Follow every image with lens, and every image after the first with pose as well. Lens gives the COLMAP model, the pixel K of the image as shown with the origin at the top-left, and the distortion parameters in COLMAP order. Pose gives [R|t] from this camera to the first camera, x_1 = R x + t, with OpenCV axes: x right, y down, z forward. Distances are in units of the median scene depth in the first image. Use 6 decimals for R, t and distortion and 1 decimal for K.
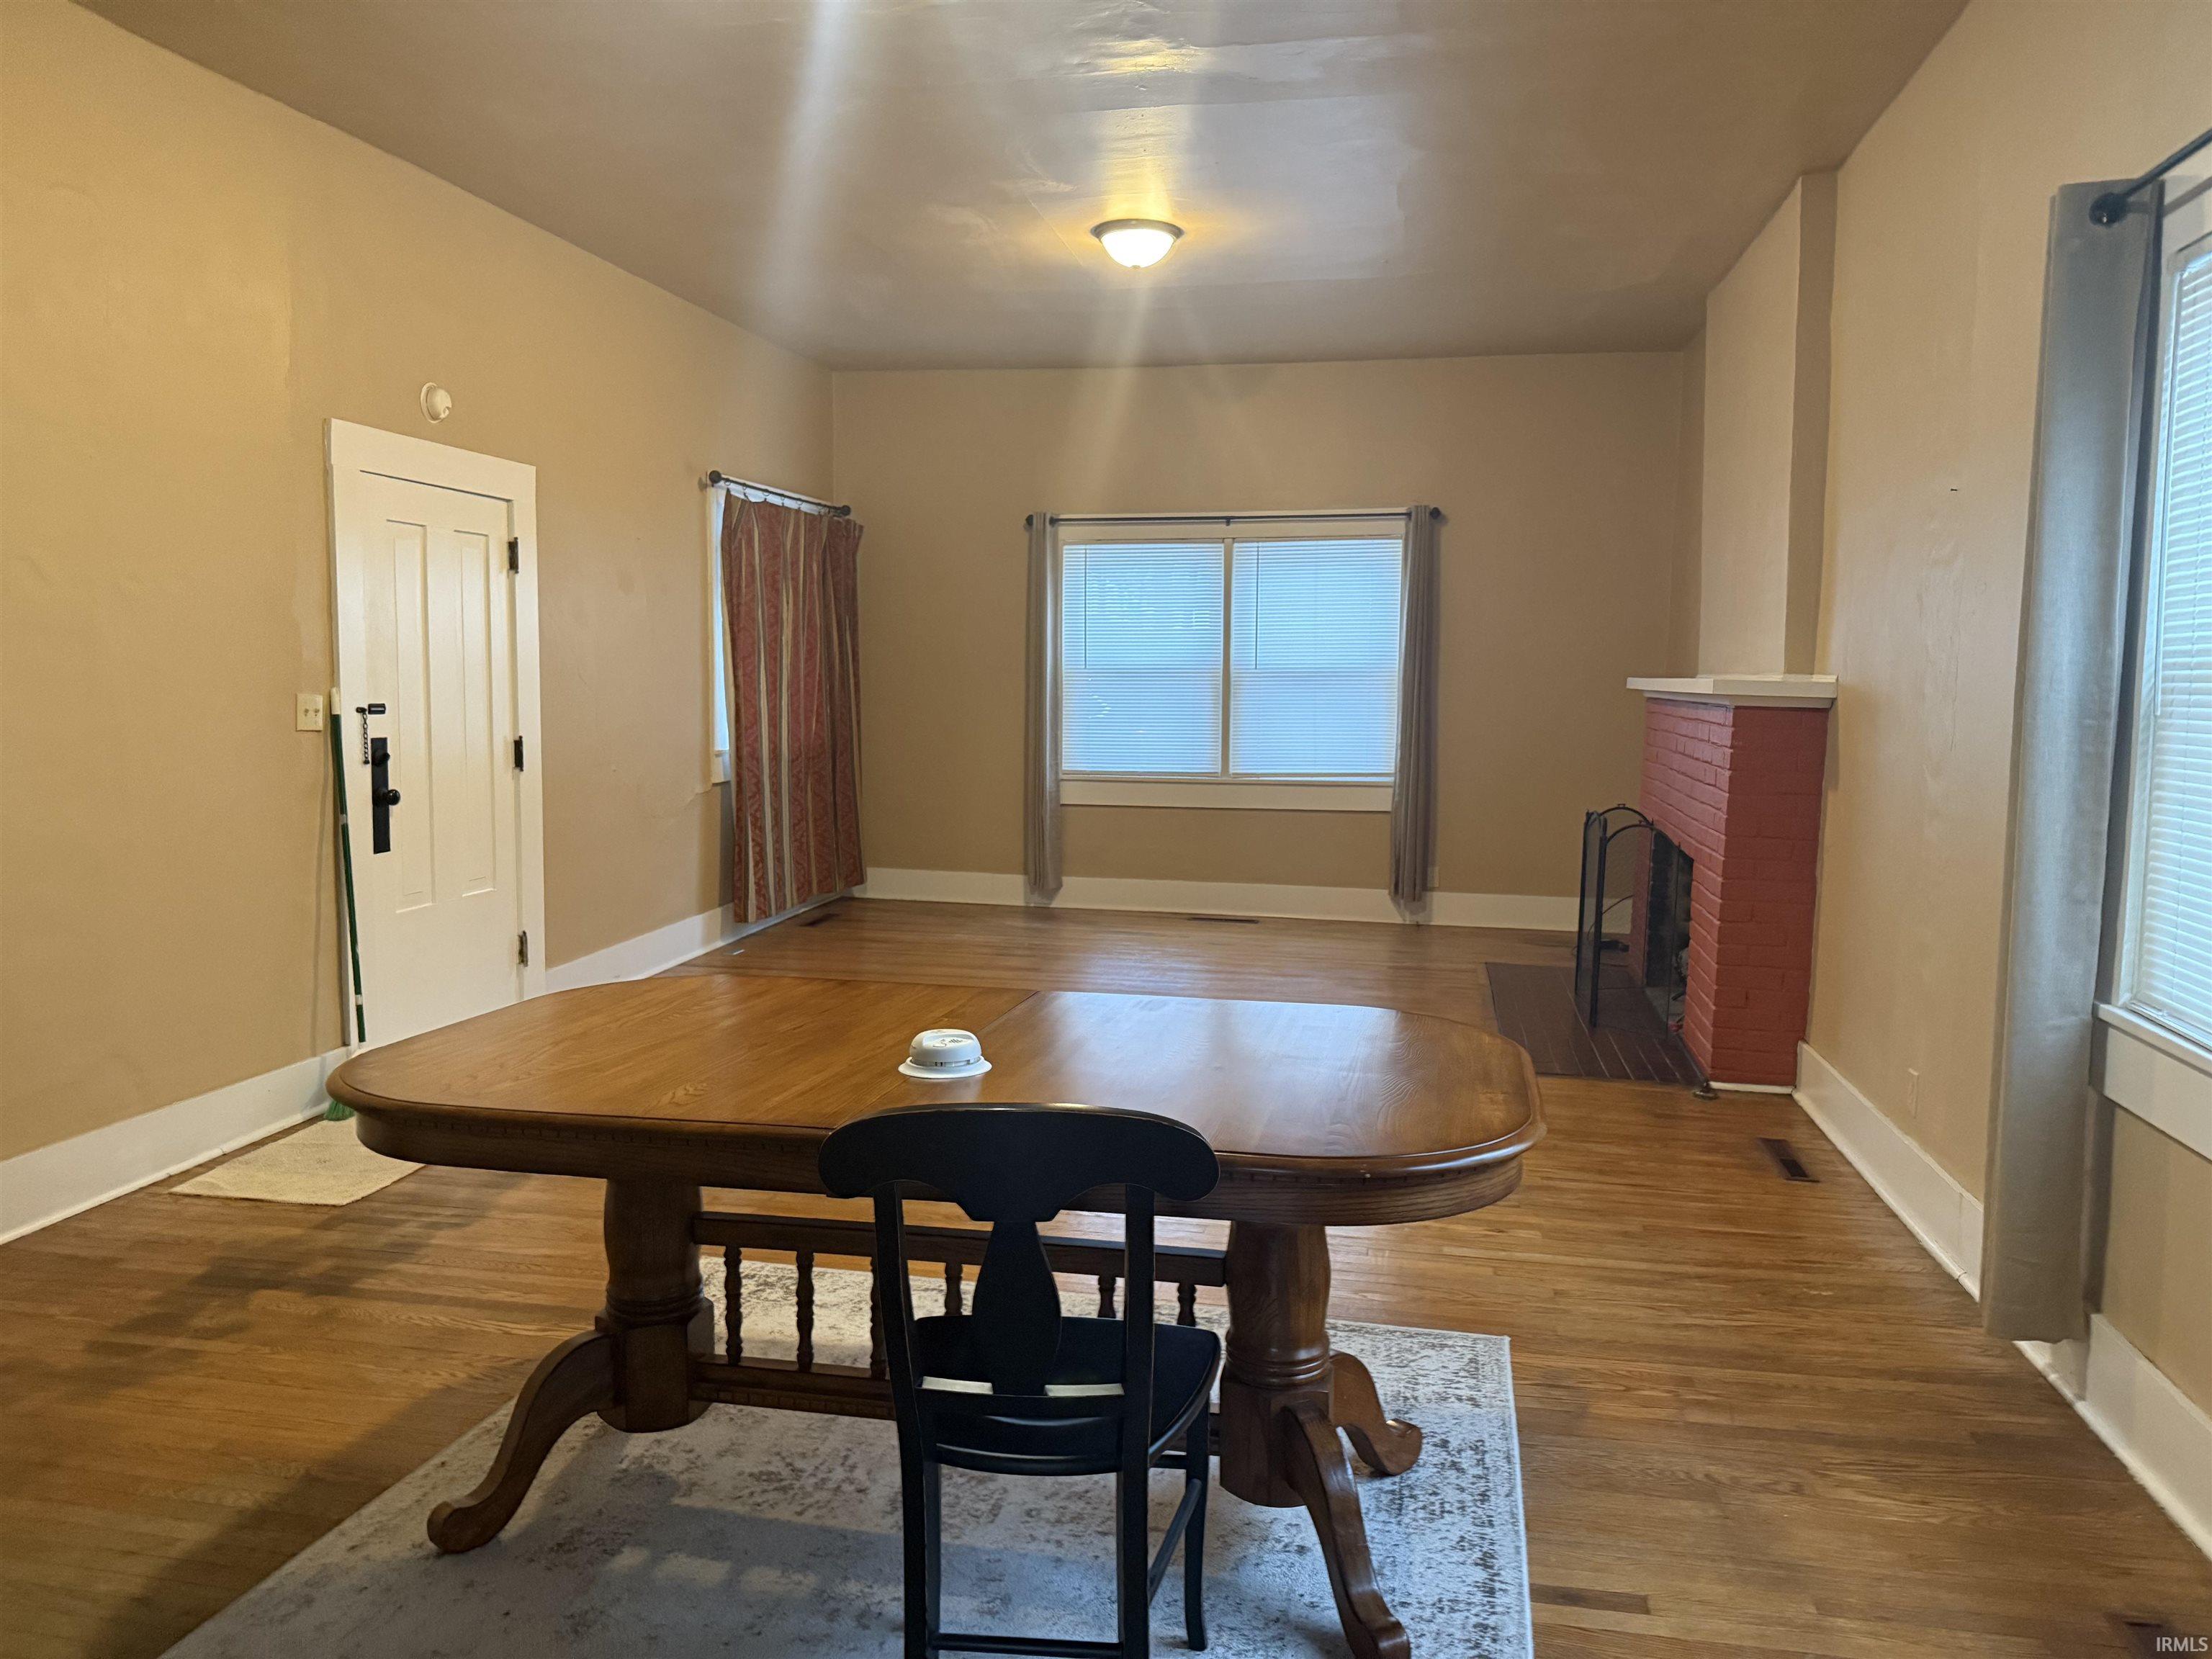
lens RADIAL K [[1557.1, 0, 1118.0], [0, 1557.1, 827.5], [0, 0, 1]] dist [0.075159, -0.094274]
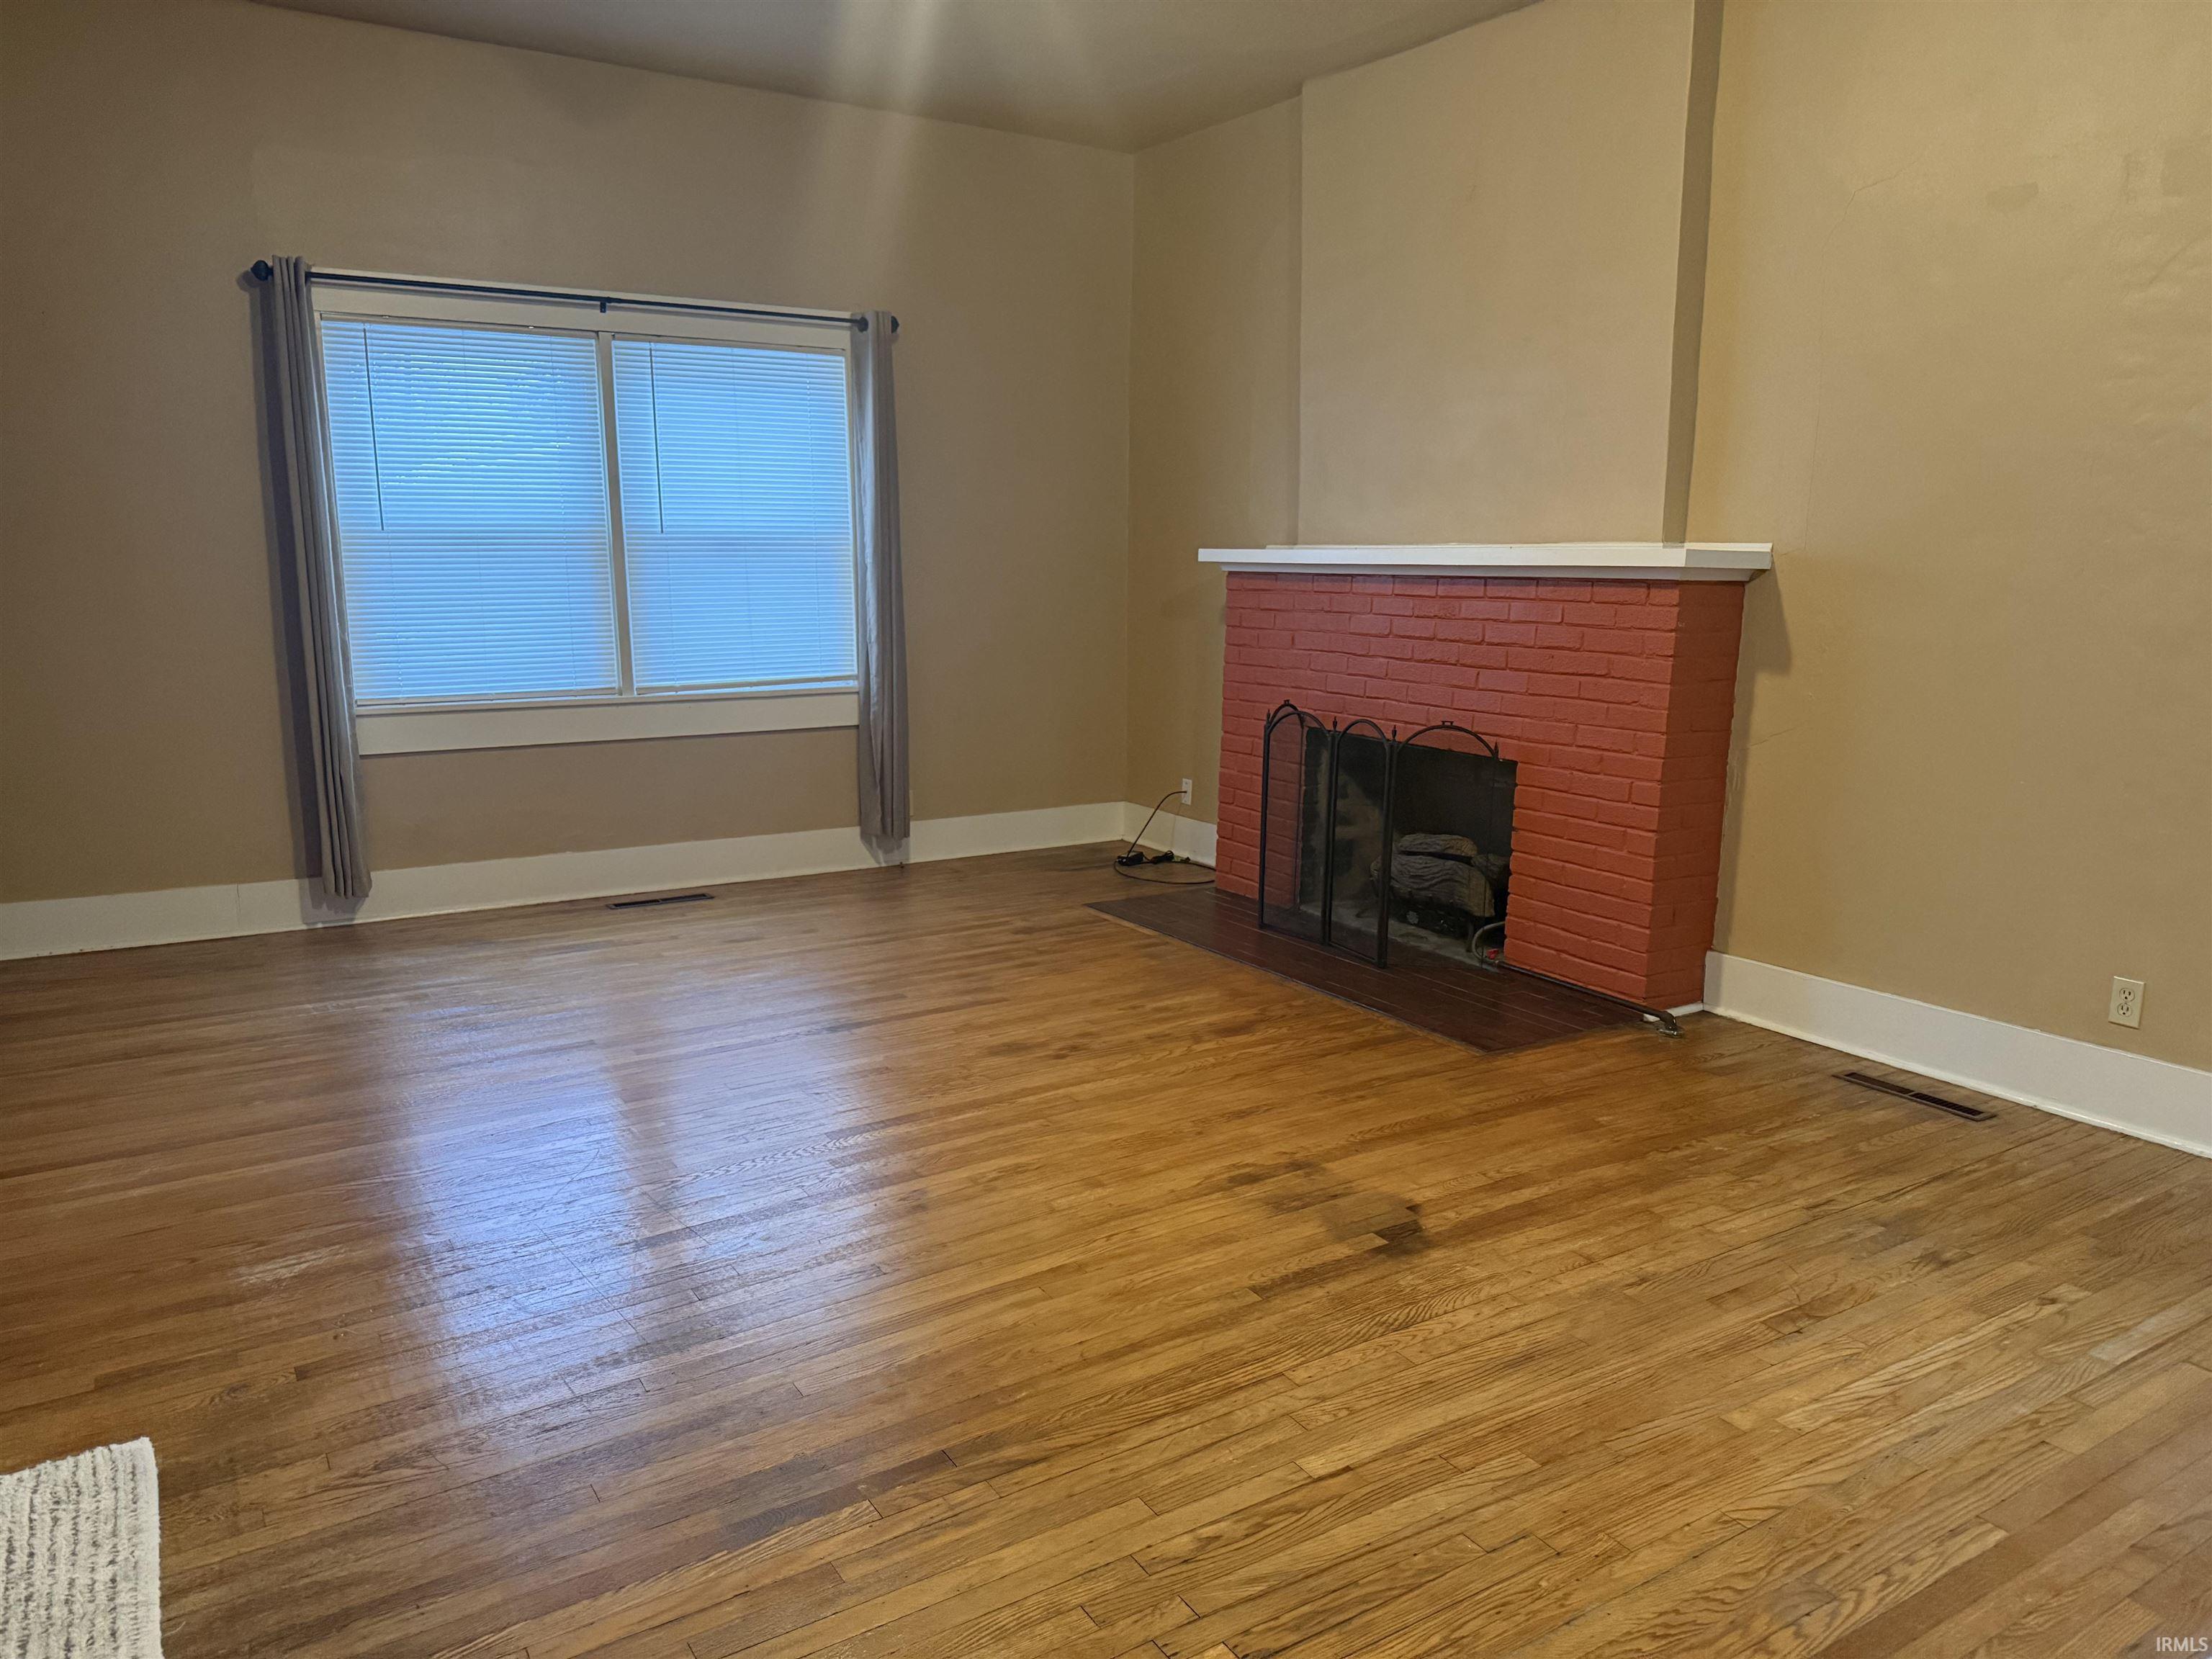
lens RADIAL K [[1557.1, 0, 1130.6], [0, 1557.1, 870.8], [0, 0, 1]] dist [0.075159, -0.094274]
pose [[0.724832, -0.148951, 0.672631, -0.468872], [0.070967, 0.987297, 0.142157, -0.072176], [-0.685261, -0.055305, 0.726195, 0.644216]]
